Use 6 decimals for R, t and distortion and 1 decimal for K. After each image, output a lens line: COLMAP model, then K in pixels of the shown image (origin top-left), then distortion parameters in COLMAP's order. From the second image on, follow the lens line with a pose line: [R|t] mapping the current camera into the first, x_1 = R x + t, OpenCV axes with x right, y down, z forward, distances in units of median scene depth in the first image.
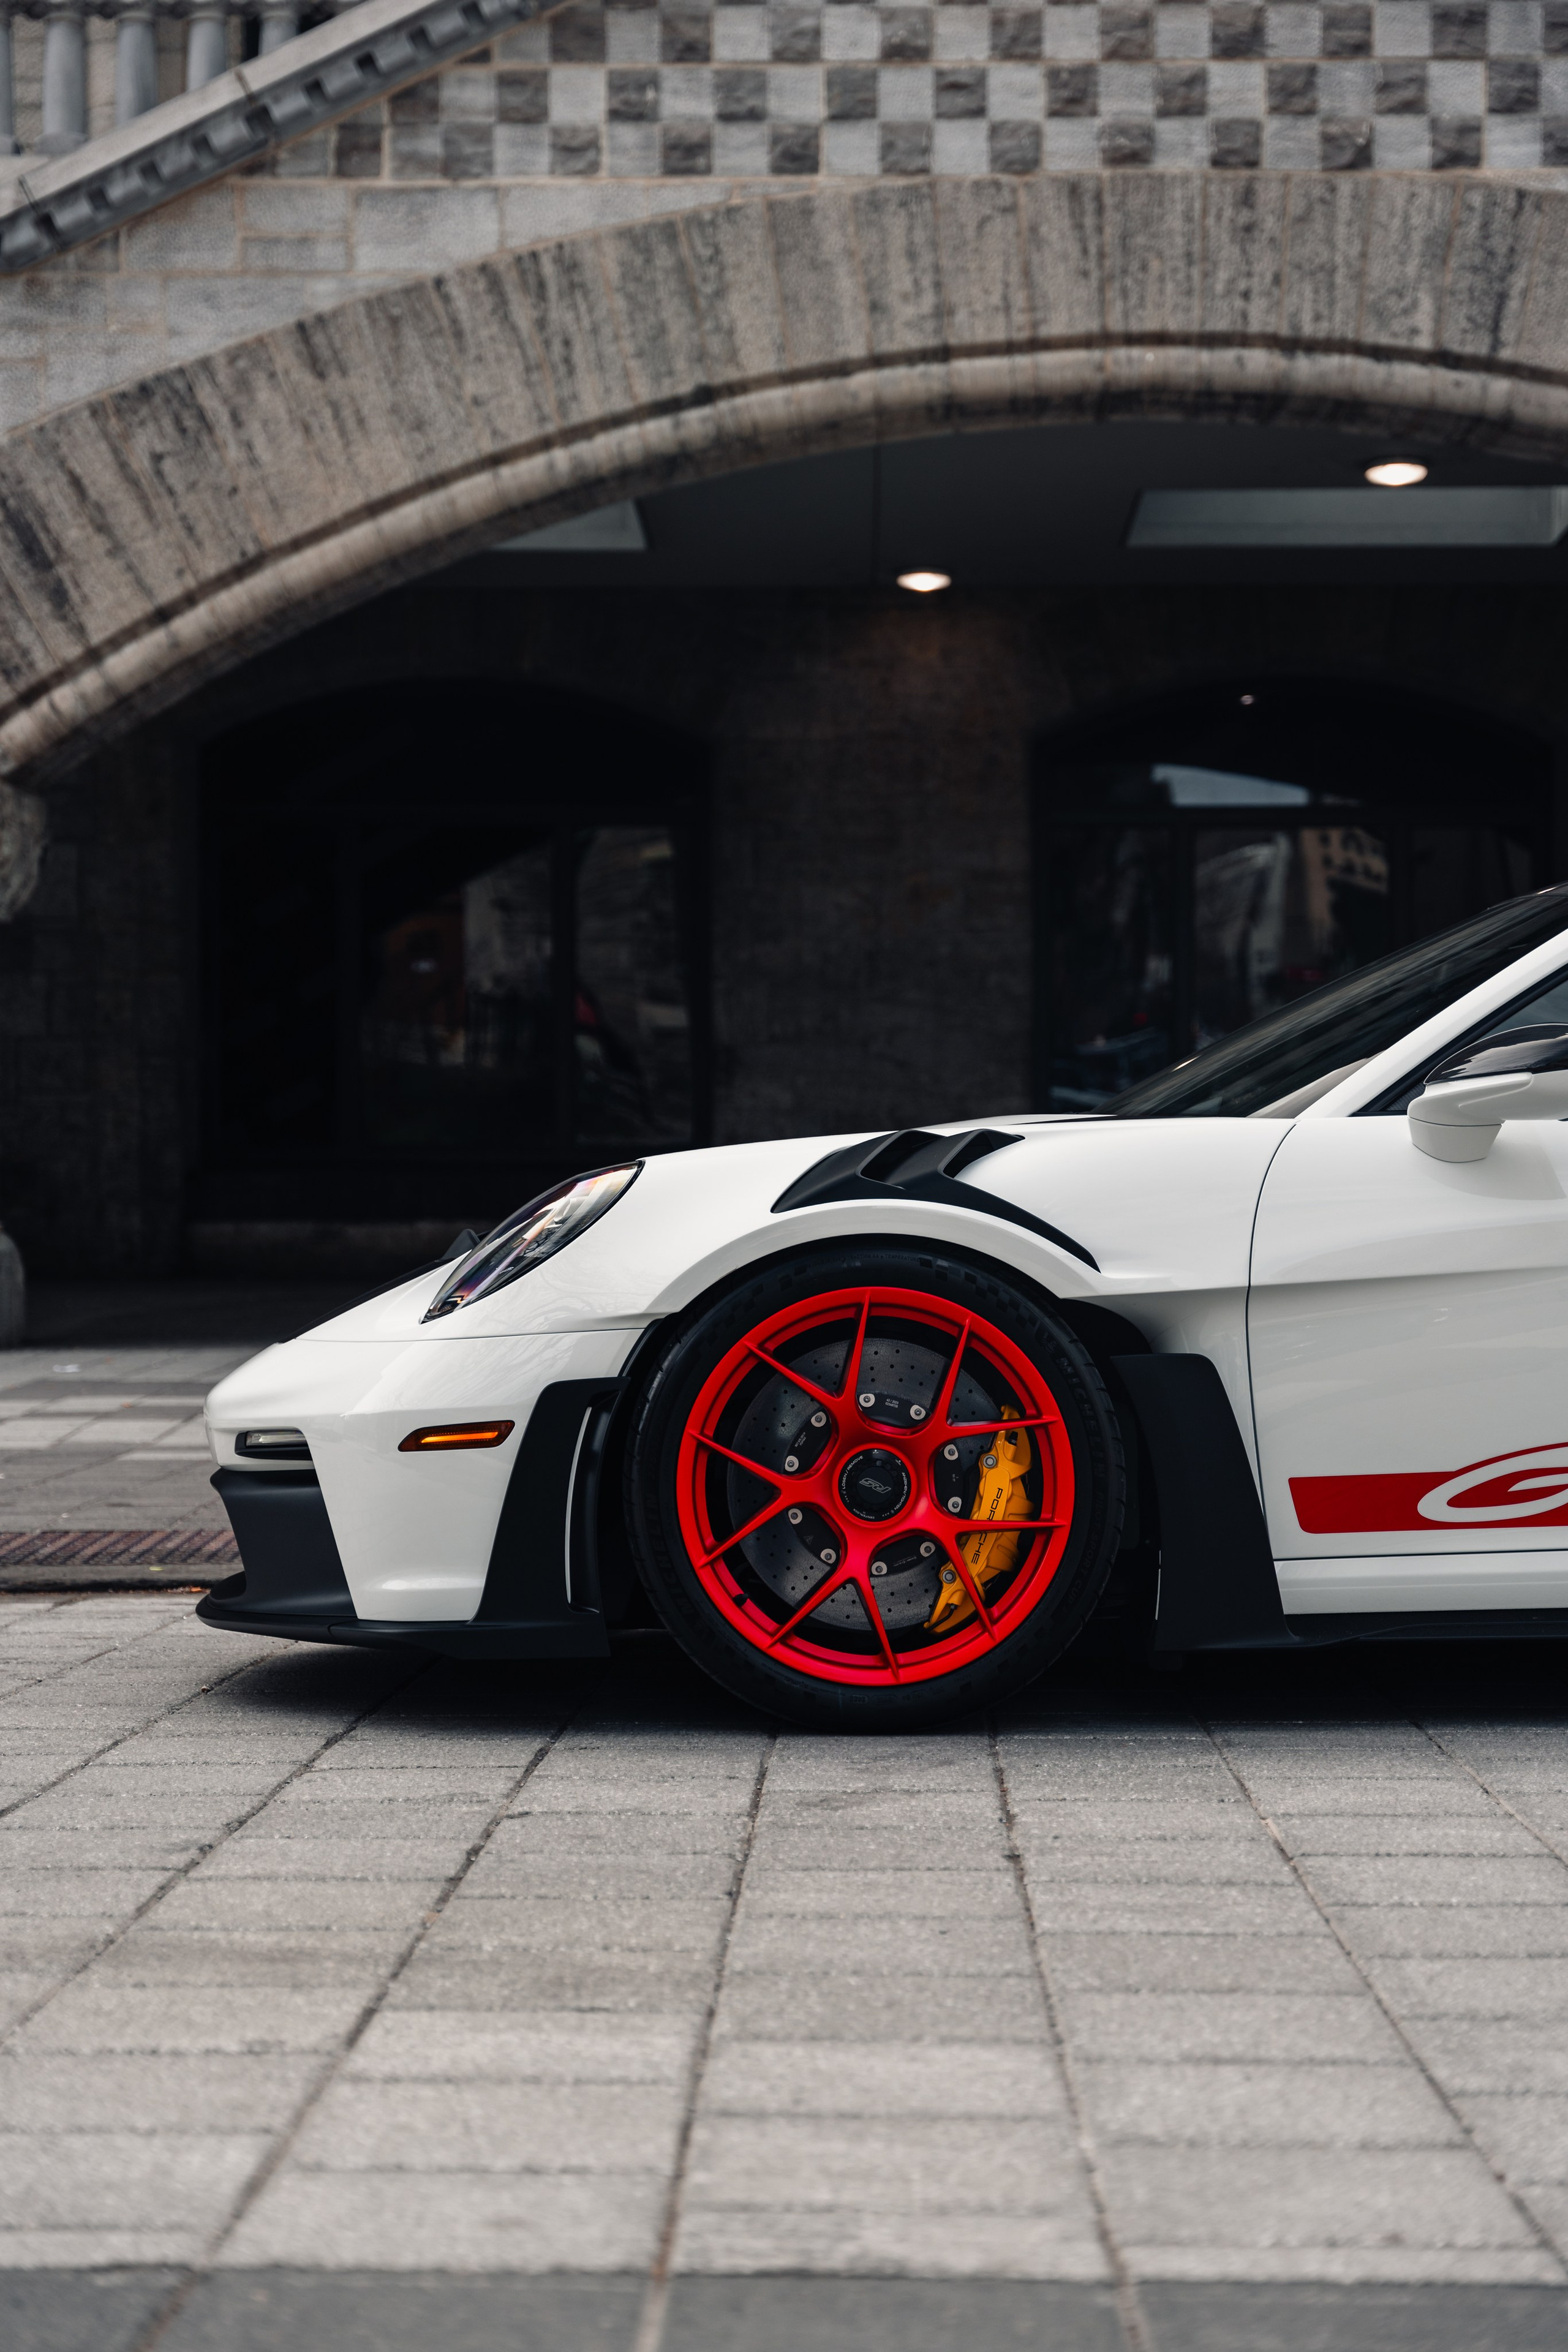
lens RADIAL K [[3838.2, 0, 784.0], [0, 3838.2, 1176.0], [0, 0, 1]] dist [0.013694, 0.078227]
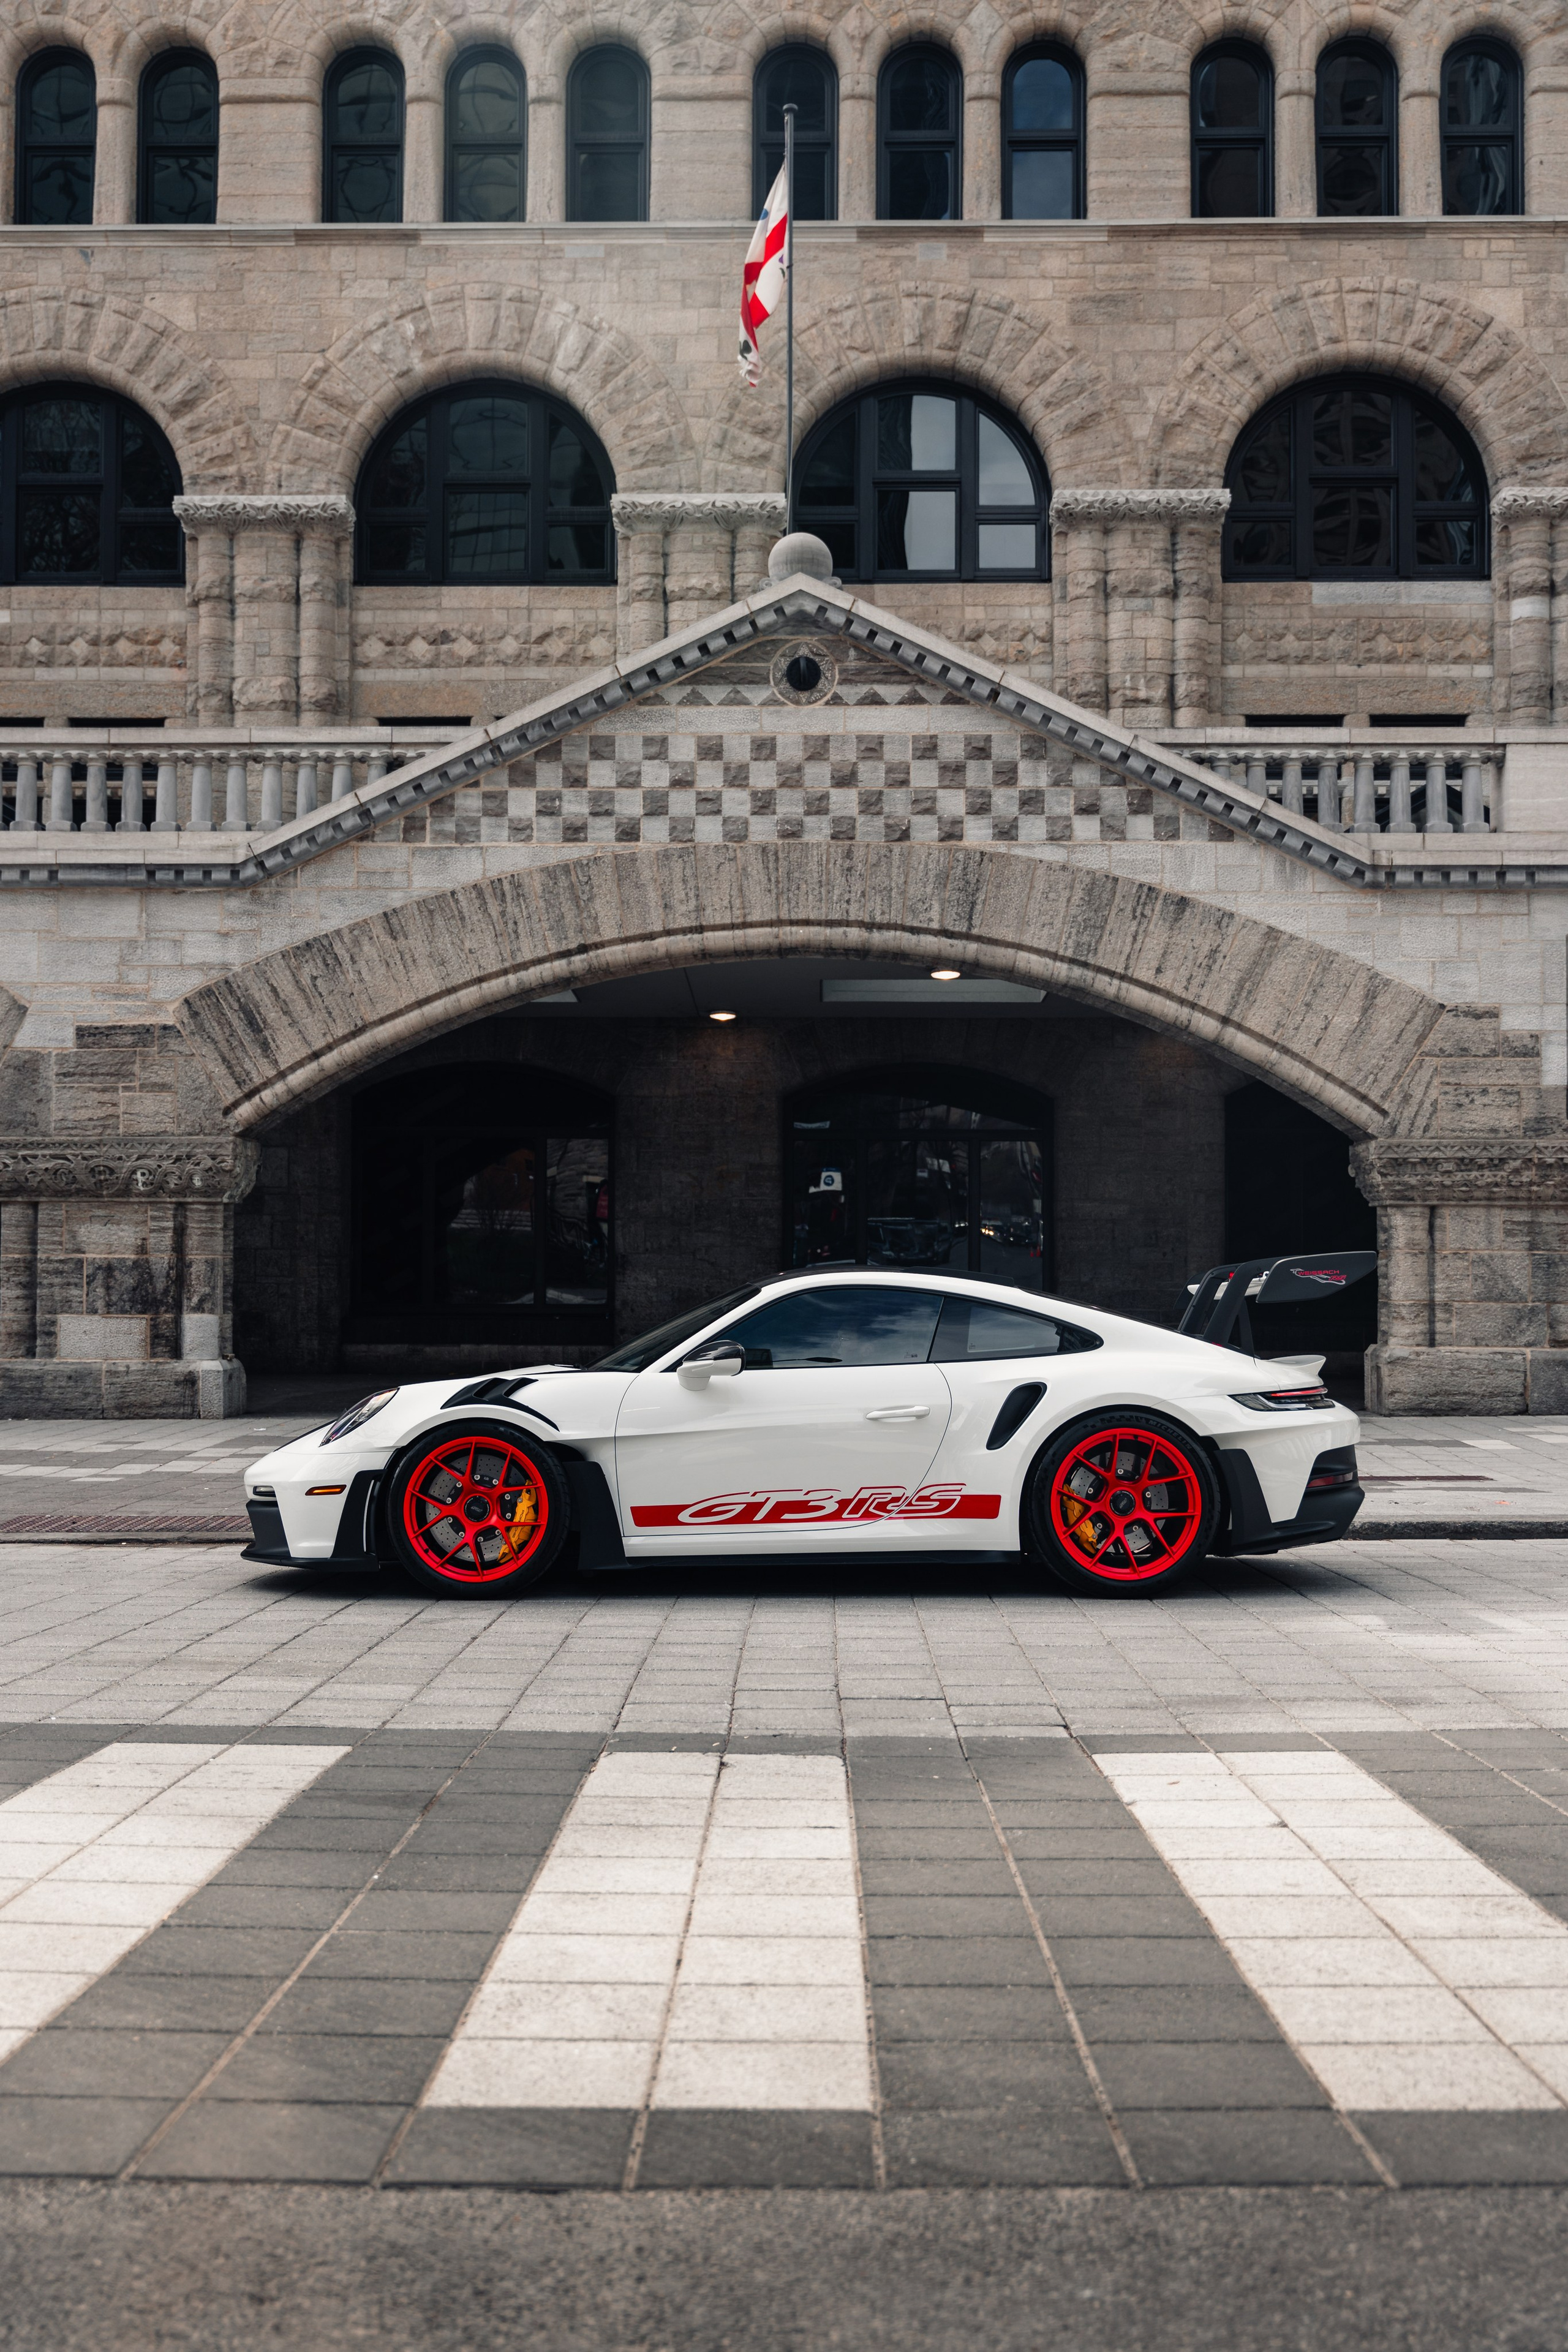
lens RADIAL K [[2386.0, 0, 783.7], [0, 2386.0, 1181.6], [0, 0, 1]] dist [-0.003830, -0.003806]
pose [[0.999989, 0.004044, -0.002399, 0.089521], [-0.004132, 0.999270, -0.037979, -0.032507], [0.002243, 0.037989, 0.999276, -0.259230]]
